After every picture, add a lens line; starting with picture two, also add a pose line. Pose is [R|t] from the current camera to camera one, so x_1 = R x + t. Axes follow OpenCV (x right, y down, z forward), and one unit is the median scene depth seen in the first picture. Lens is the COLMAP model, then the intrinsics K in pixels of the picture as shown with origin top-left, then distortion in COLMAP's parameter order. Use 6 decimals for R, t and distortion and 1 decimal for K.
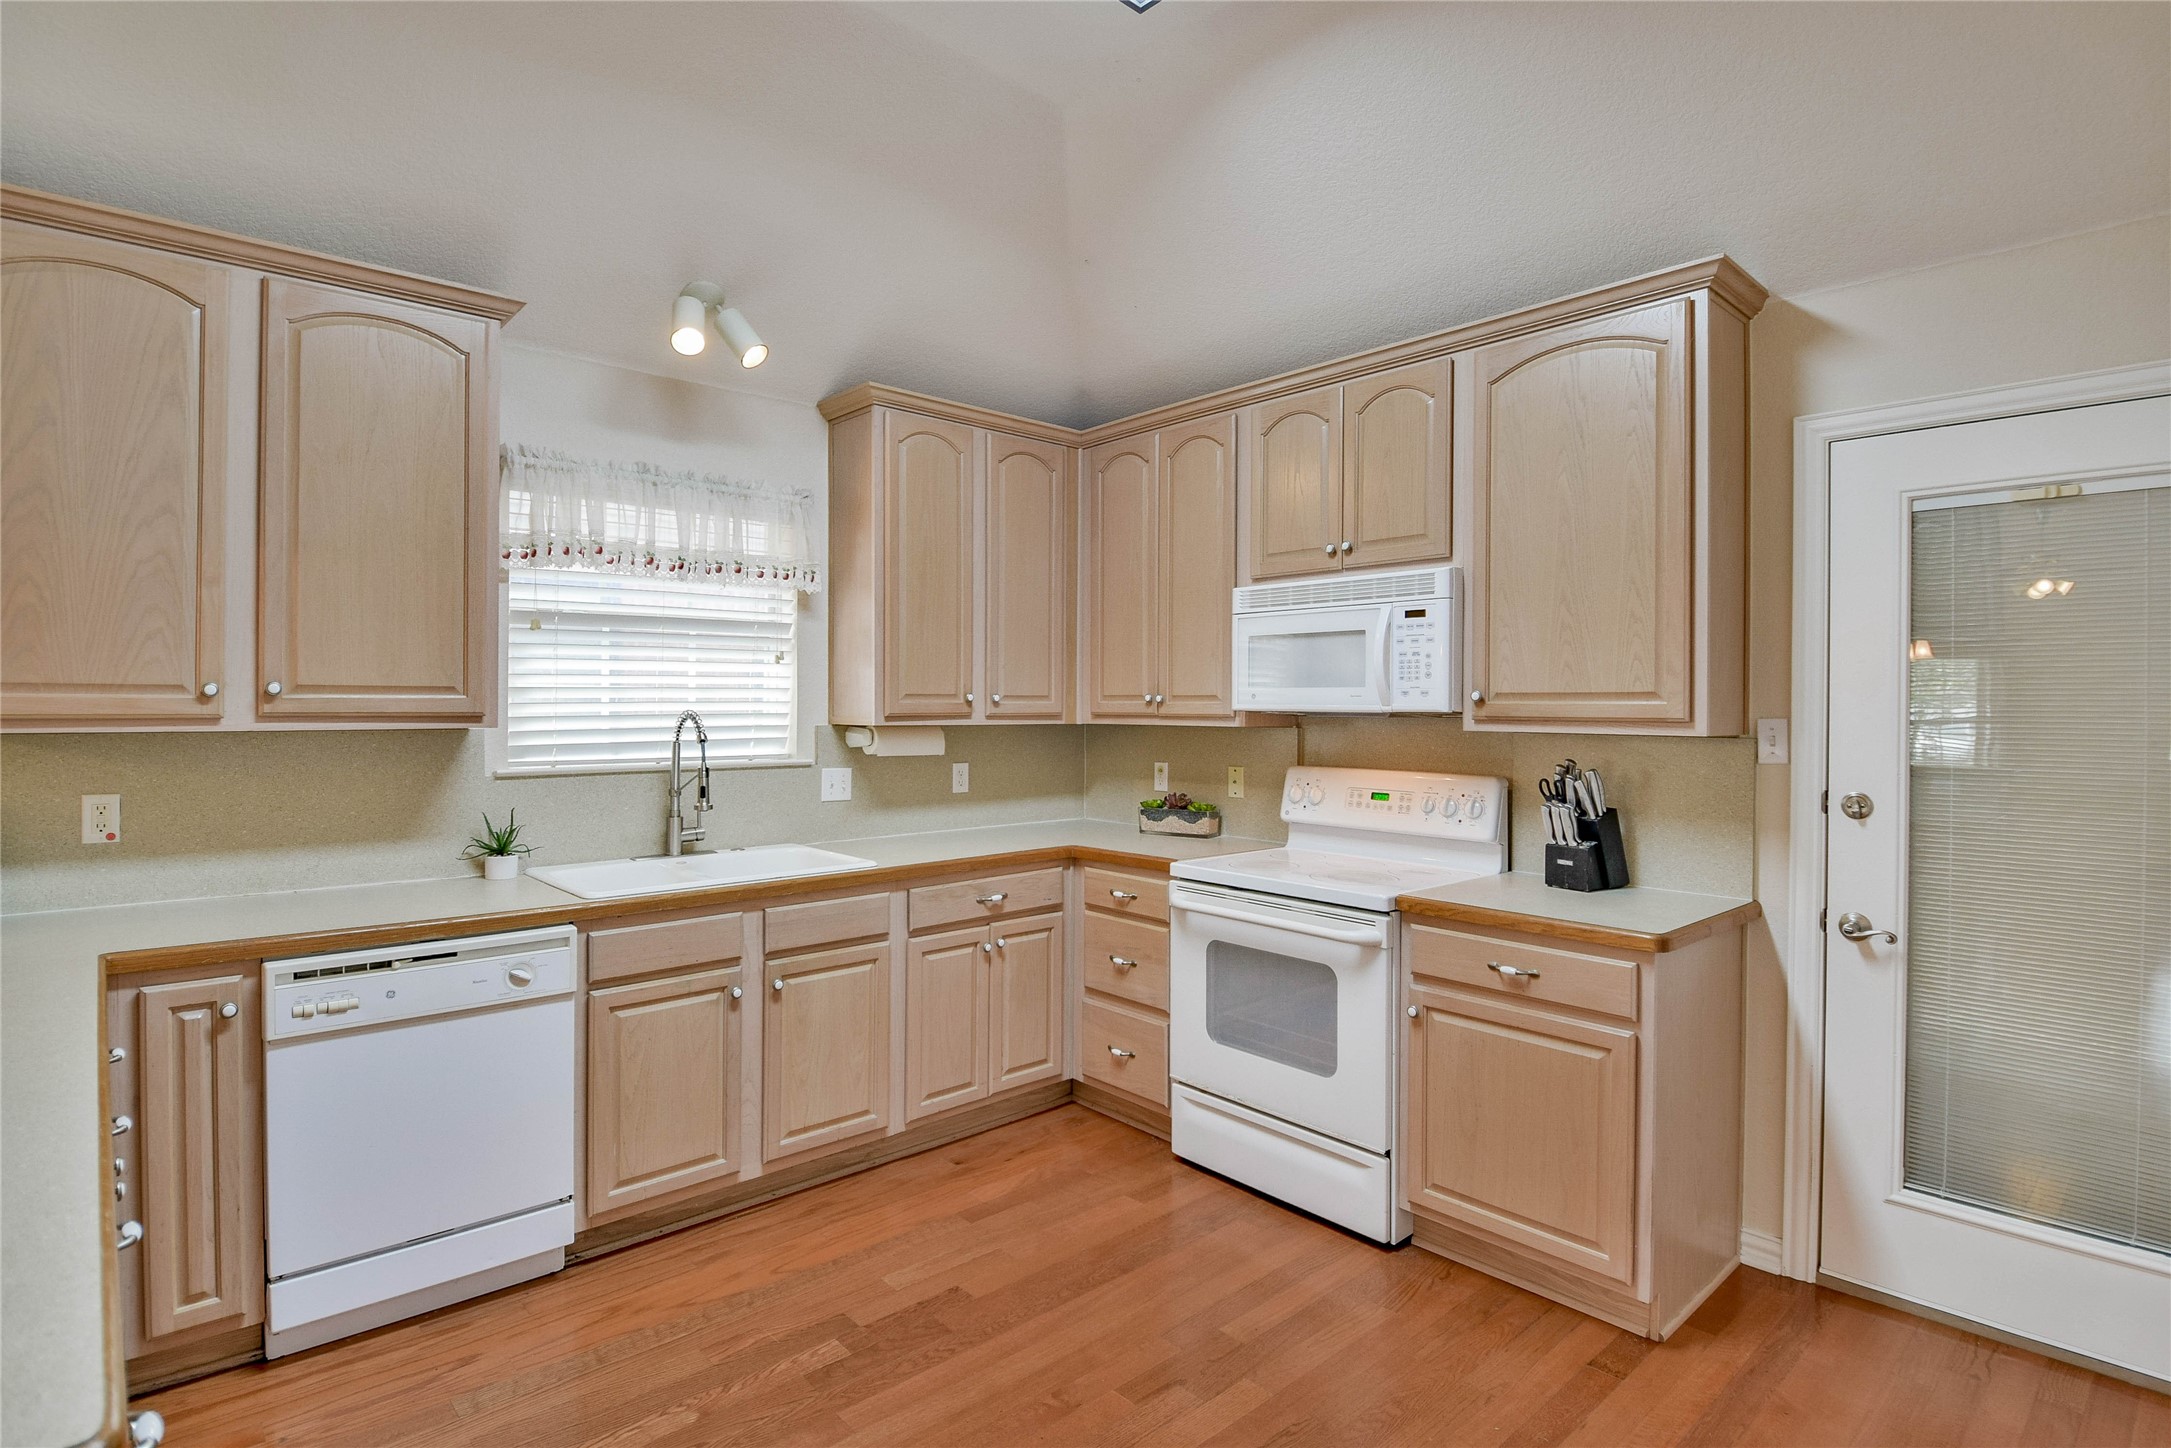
lens RADIAL K [[1089.0, 0, 1079.8], [0, 1089.0, 704.4], [0, 0, 1]] dist [0.012927, -0.023226]
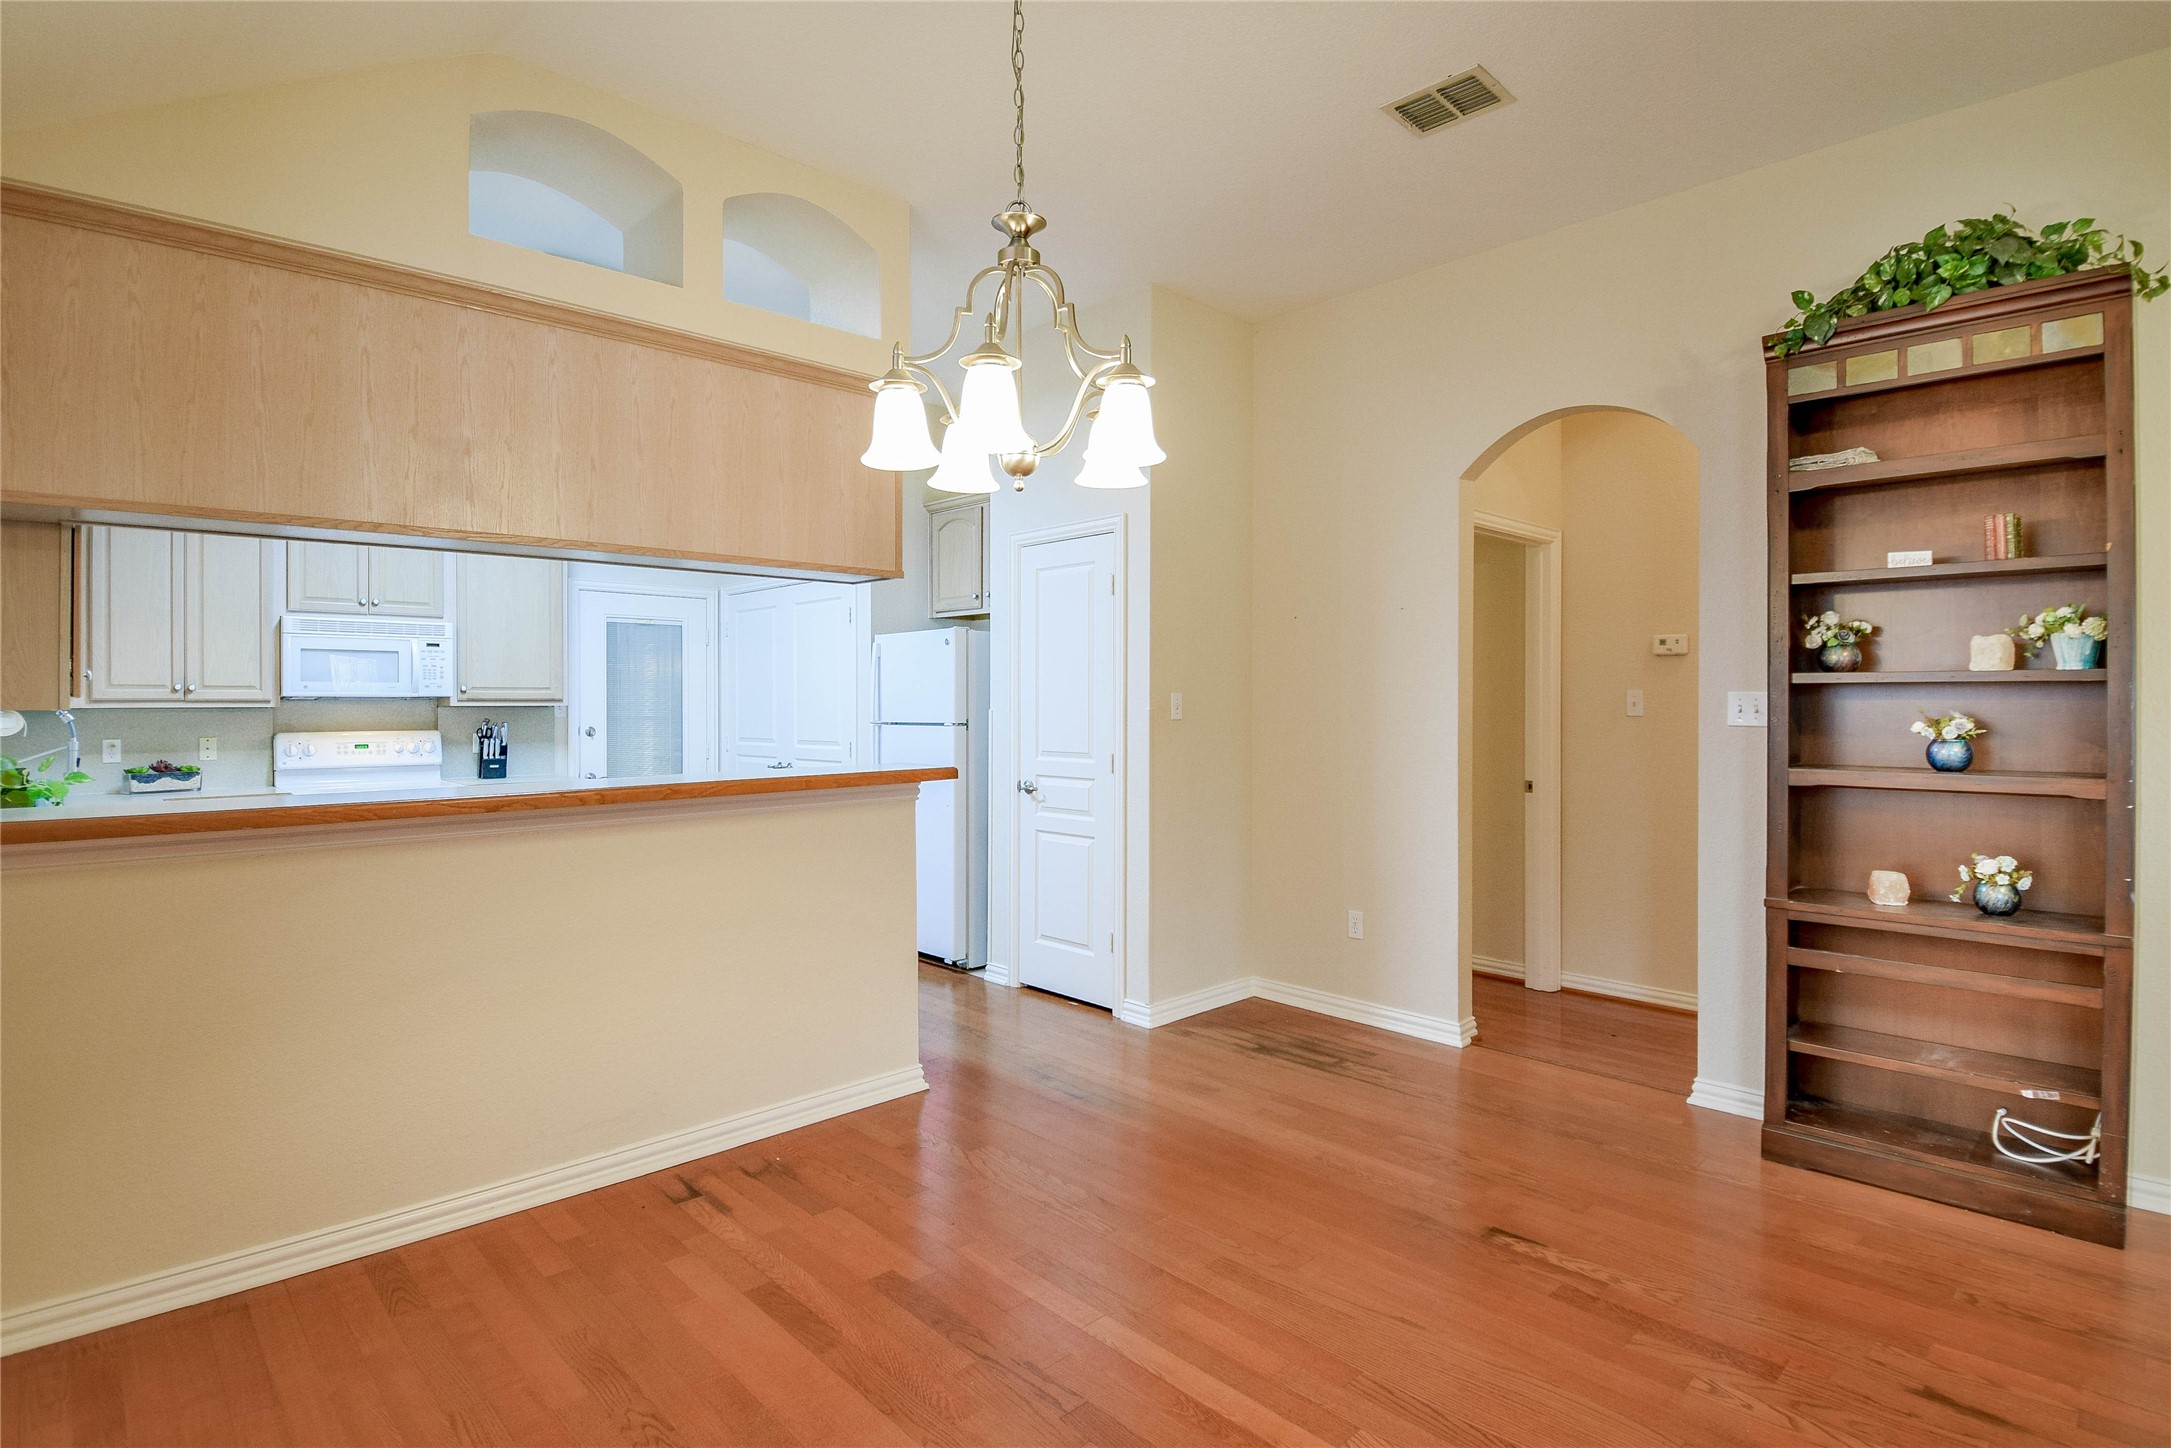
lens RADIAL K [[1089.0, 0, 1061.9], [0, 1089.0, 708.8], [0, 0, 1]] dist [0.012927, -0.023226]
pose [[-0.009459, -0.011136, 0.999893, -1.610865], [0.001649, 0.999936, 0.011152, 0.009465], [-0.999954, 0.001754, -0.009440, -0.088867]]
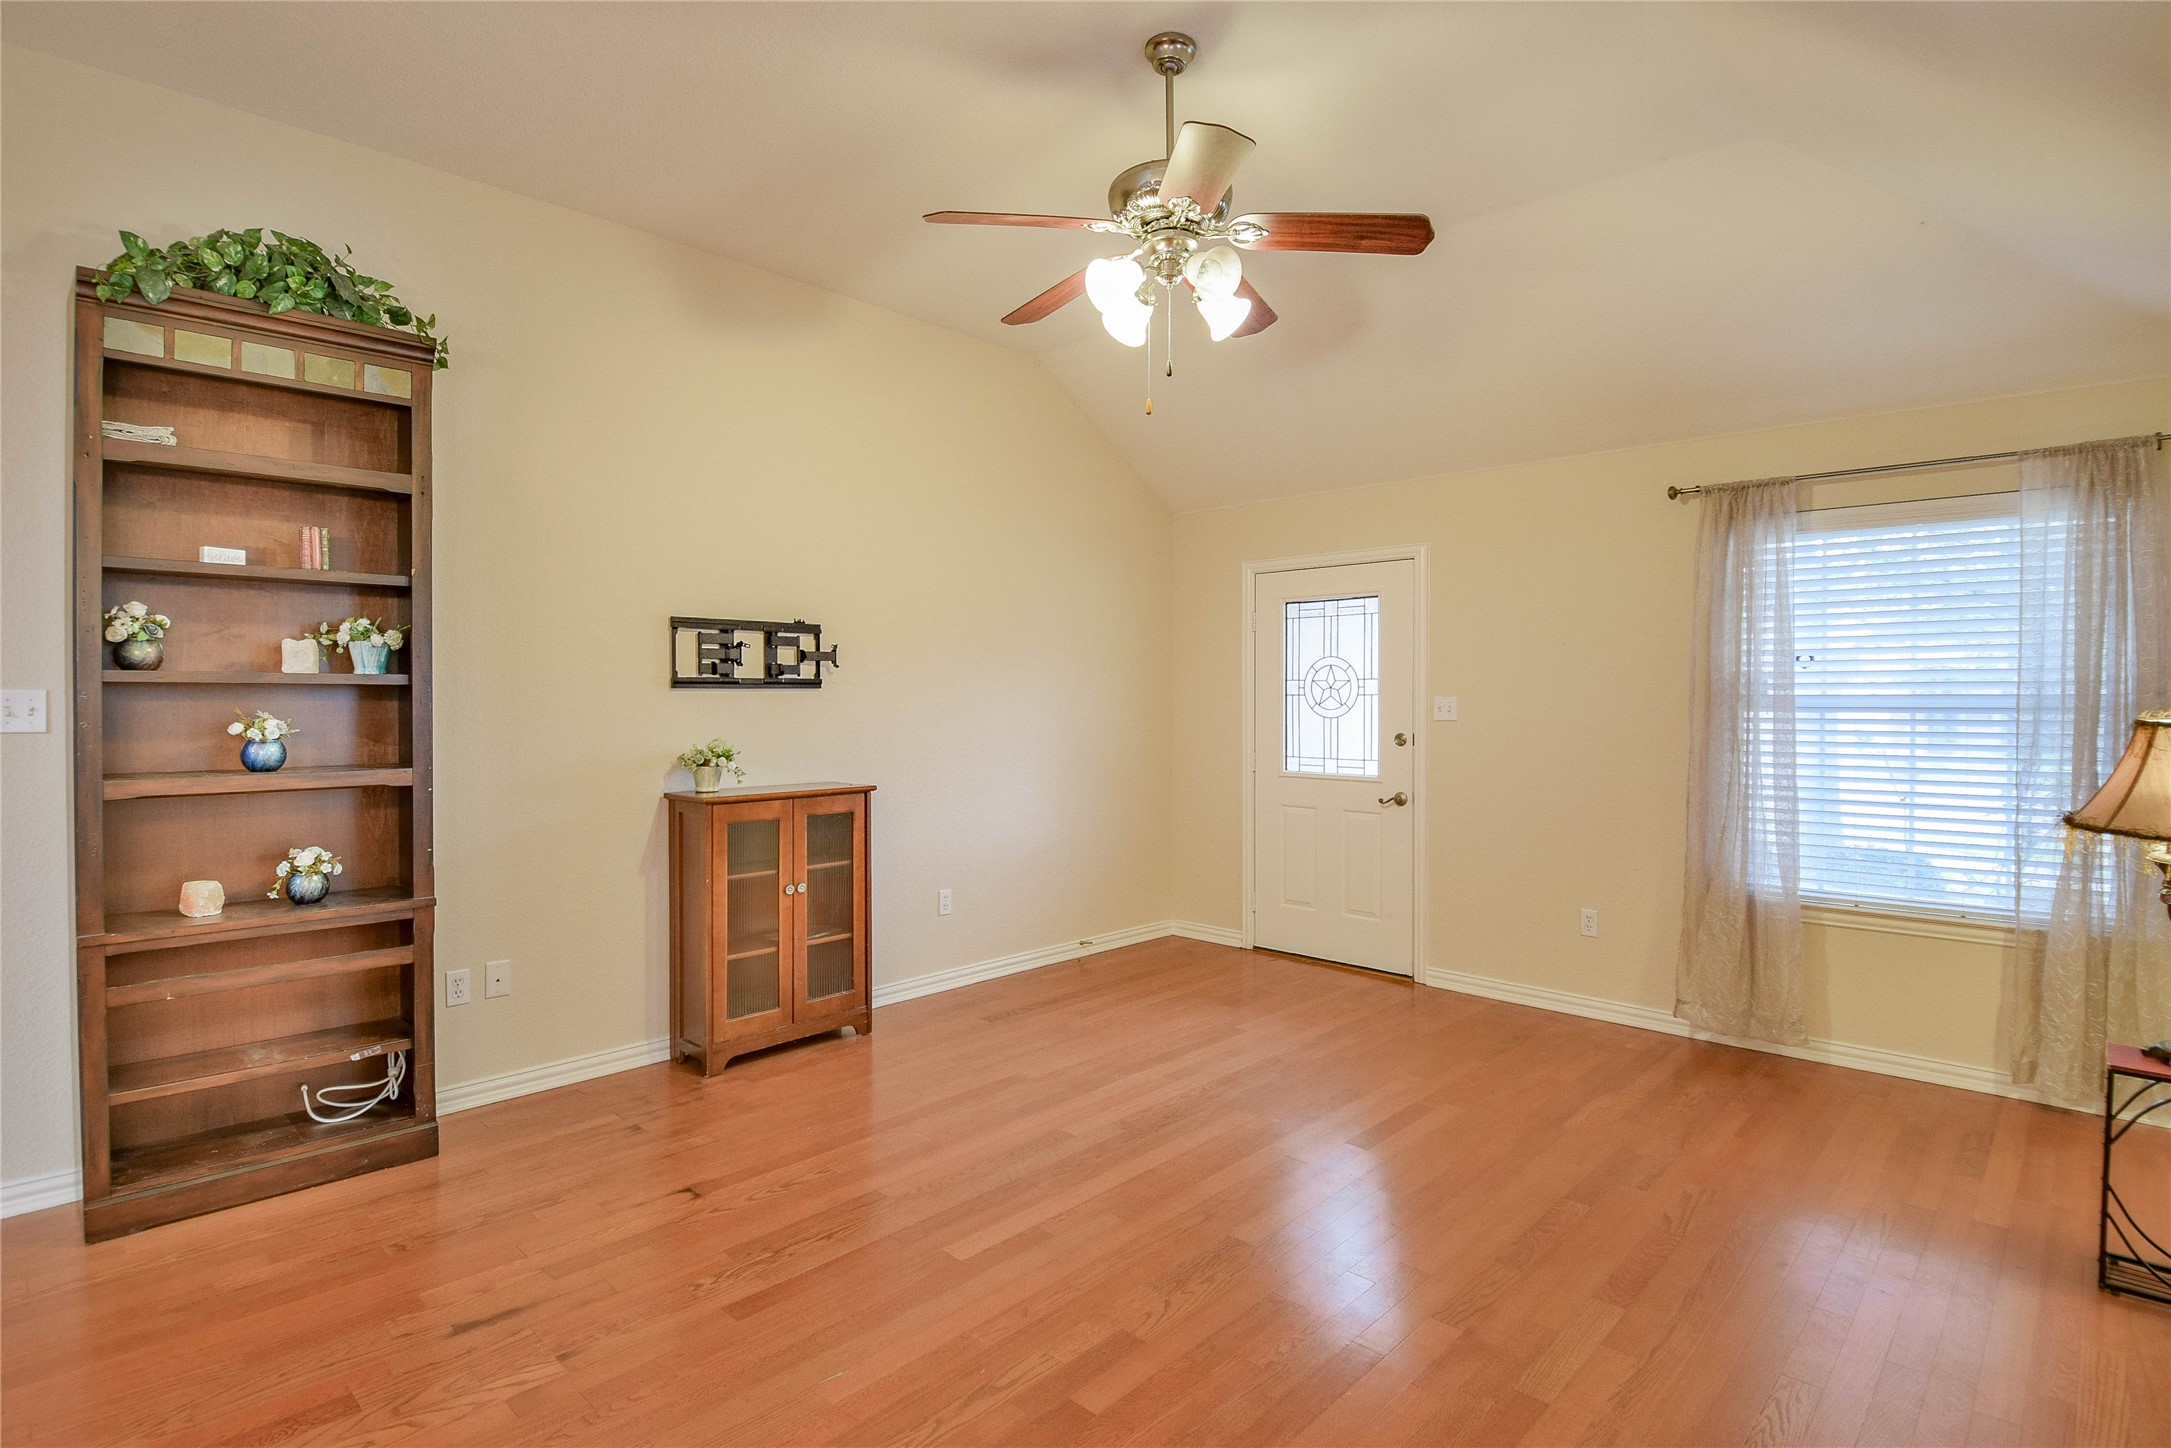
lens RADIAL K [[1089.0, 0, 1087.6], [0, 1089.0, 711.2], [0, 0, 1]] dist [0.012927, -0.023226]
pose [[-0.997237, -0.007480, -0.073910, -1.320577], [-0.008544, 0.999864, 0.014097, 0.002731], [0.073794, 0.014689, -0.997165, 0.145850]]
